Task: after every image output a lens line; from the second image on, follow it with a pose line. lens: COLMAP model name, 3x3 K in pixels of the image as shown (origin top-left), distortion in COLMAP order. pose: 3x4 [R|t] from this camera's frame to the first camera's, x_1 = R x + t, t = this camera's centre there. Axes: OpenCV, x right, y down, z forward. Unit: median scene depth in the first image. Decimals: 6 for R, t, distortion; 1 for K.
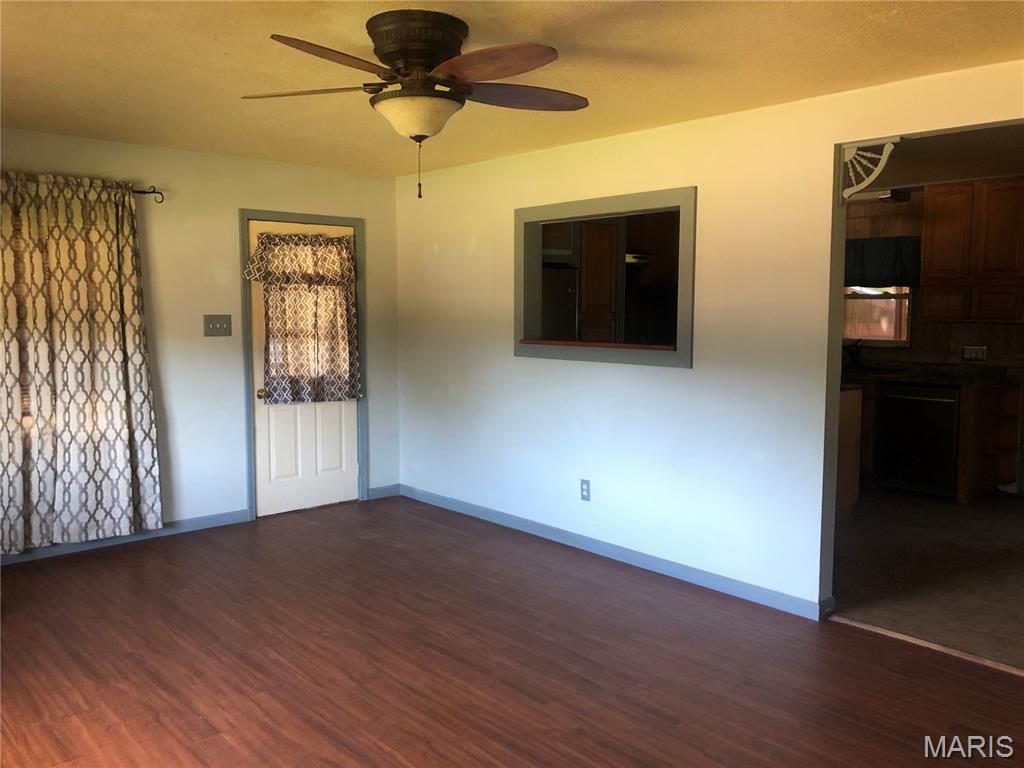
lens RADIAL K [[838.4, 0, 524.0], [0, 838.4, 383.6], [0, 0, 1]] dist [0.013693, -0.001652]
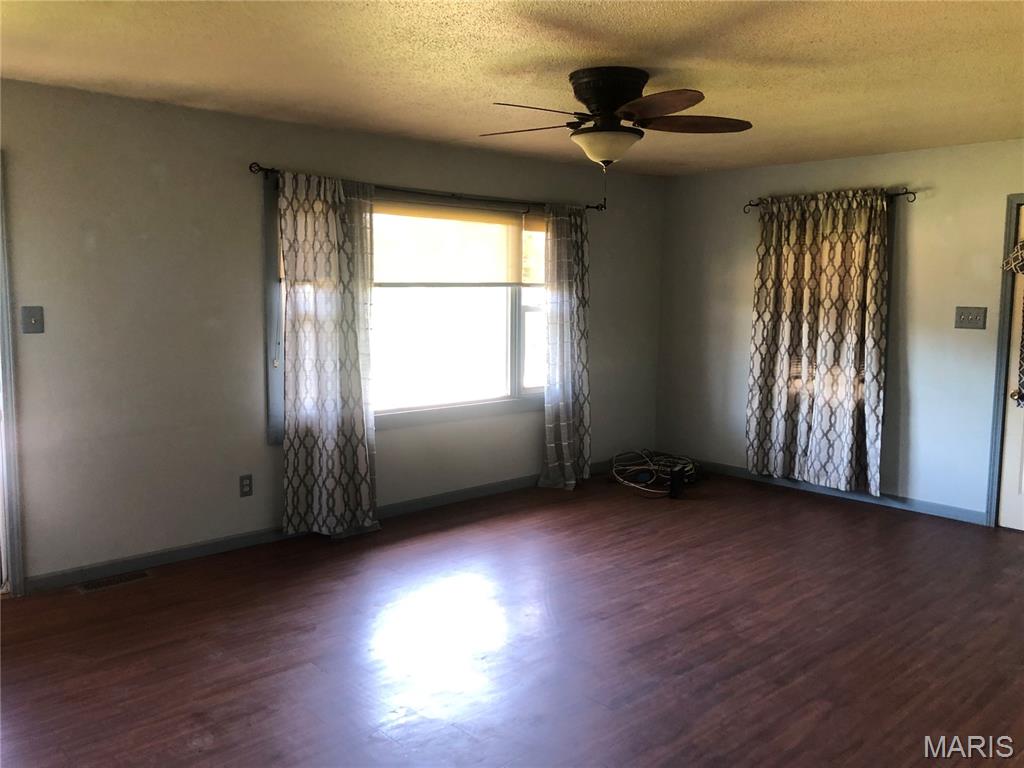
lens RADIAL K [[838.4, 0, 524.0], [0, 838.4, 383.6], [0, 0, 1]] dist [0.013693, -0.001652]
pose [[0.019678, 0.103937, -0.994389, 0.710148], [-0.112643, 0.988480, 0.101090, -0.038707], [0.993441, 0.110021, 0.031159, 0.528944]]
